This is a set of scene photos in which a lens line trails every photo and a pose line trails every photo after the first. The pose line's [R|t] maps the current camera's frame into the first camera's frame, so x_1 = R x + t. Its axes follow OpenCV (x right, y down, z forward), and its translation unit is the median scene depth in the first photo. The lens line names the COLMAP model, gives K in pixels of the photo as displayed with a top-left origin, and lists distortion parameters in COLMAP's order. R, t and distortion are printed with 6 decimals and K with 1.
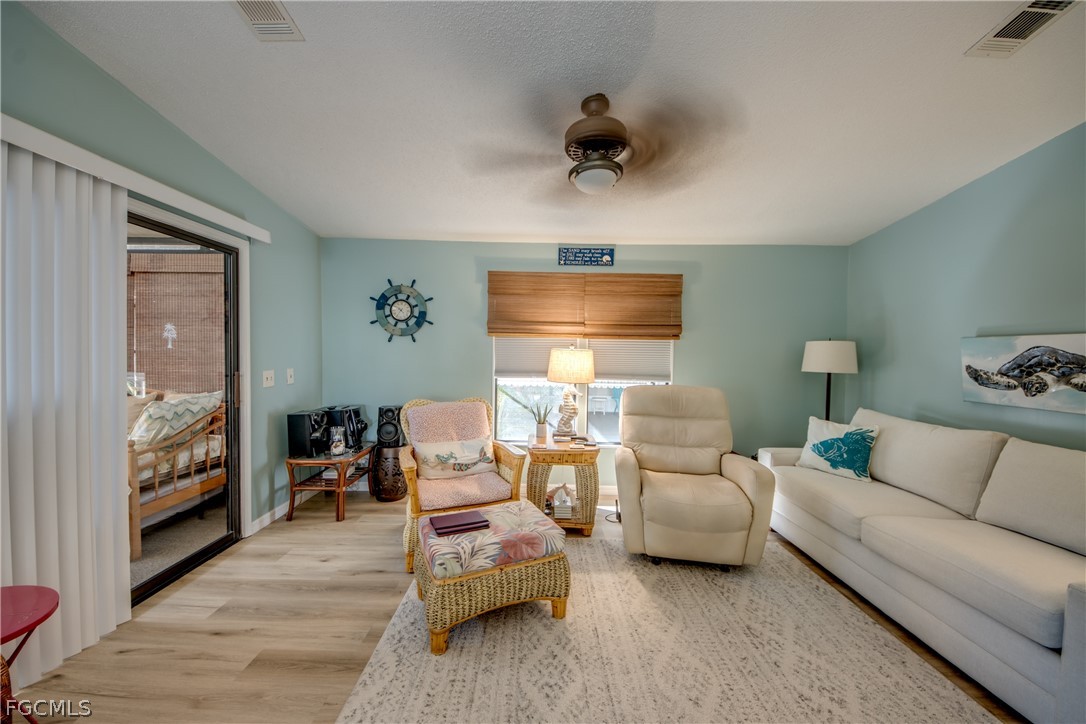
lens RADIAL K [[405.3, 0, 549.0], [0, 405.3, 354.0], [0, 0, 1]] dist [0.007307, -0.010606]
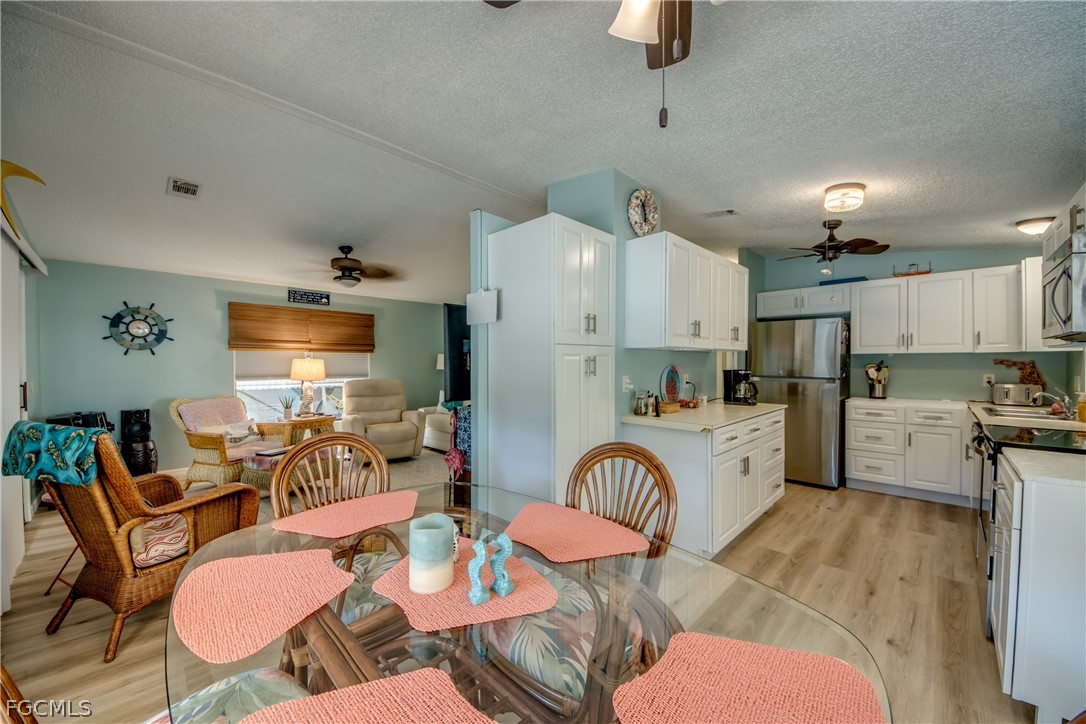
lens RADIAL K [[405.3, 0, 538.2], [0, 405.3, 365.5], [0, 0, 1]] dist [0.007307, -0.010606]
pose [[0.718554, -0.021295, 0.695145, -0.430665], [0.011731, 0.999760, 0.018500, -0.008775], [-0.695372, -0.005139, 0.718632, -0.821687]]
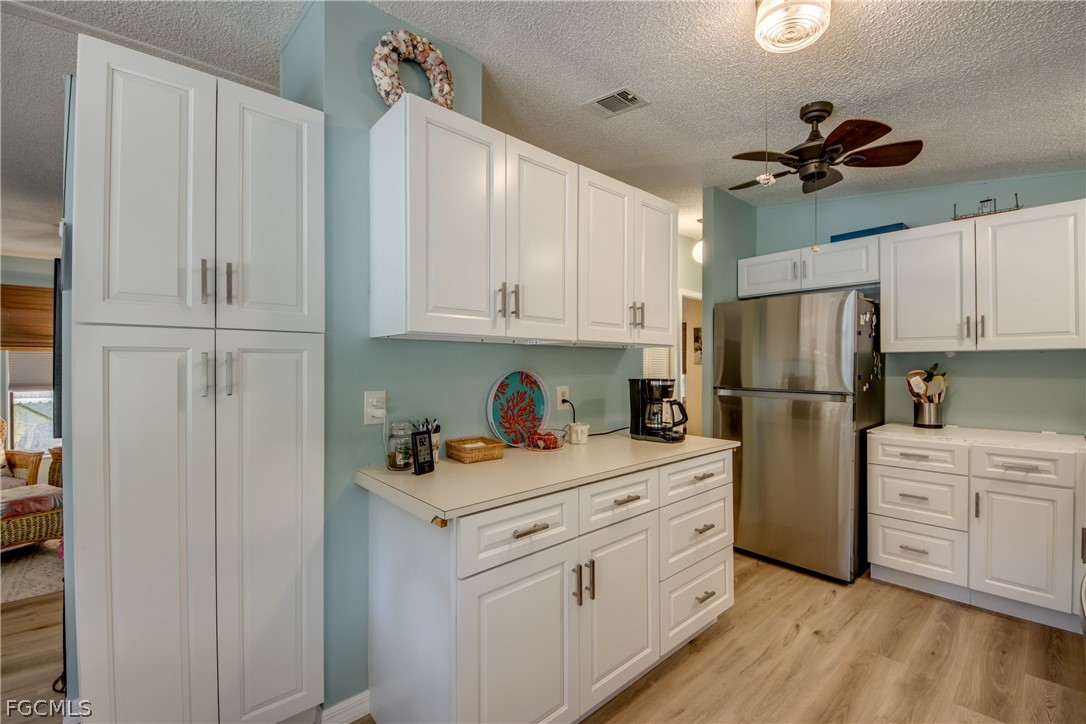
lens RADIAL K [[463.1, 0, 539.2], [0, 463.1, 365.6], [0, 0, 1]] dist [-0.002542, -0.006360]
pose [[0.763116, -0.013725, 0.646116, 0.165148], [0.011289, 0.999905, 0.007908, 0.001998], [-0.646163, 0.001259, 0.763198, -0.838239]]
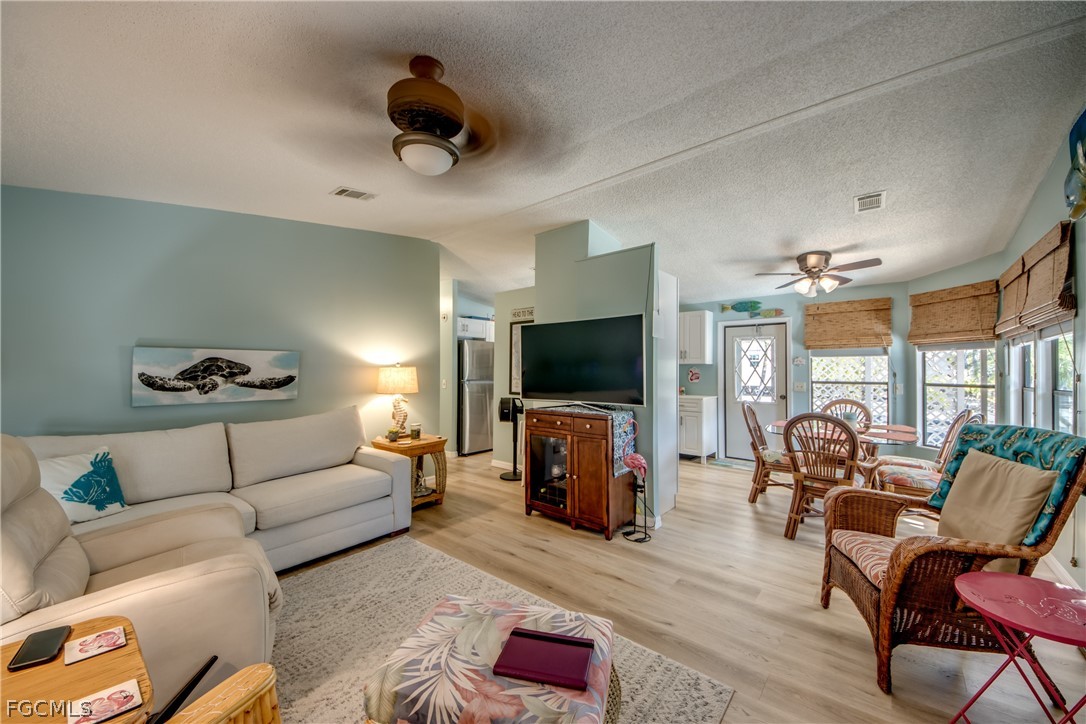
lens RADIAL K [[405.3, 0, 532.6], [0, 405.3, 368.3], [0, 0, 1]] dist [0.007307, -0.010606]
pose [[-0.746502, -0.012190, 0.665272, -0.388149], [-0.010027, 0.999925, 0.007071, -0.001387], [-0.665308, -0.001393, -0.746568, 0.956756]]
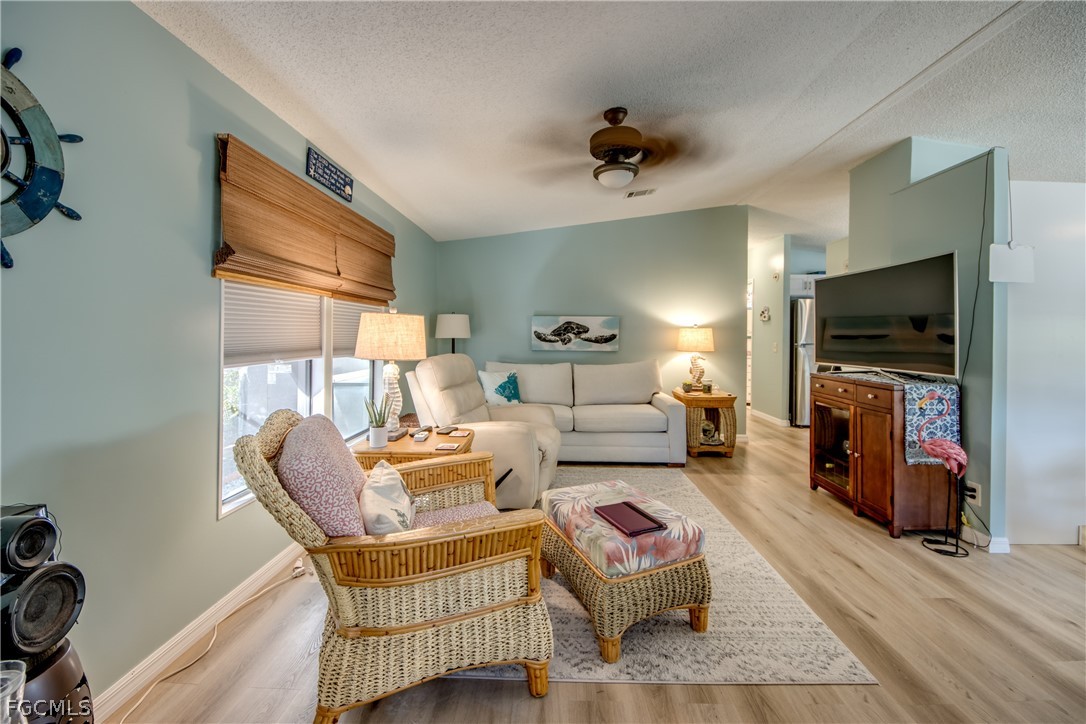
lens RADIAL K [[405.3, 0, 530.9], [0, 405.3, 344.6], [0, 0, 1]] dist [0.007307, -0.010606]
pose [[0.074984, -0.041820, 0.996307, -0.705323], [-0.007256, 0.999071, 0.042482, 0.010177], [-0.997158, -0.010415, 0.074611, 0.758866]]
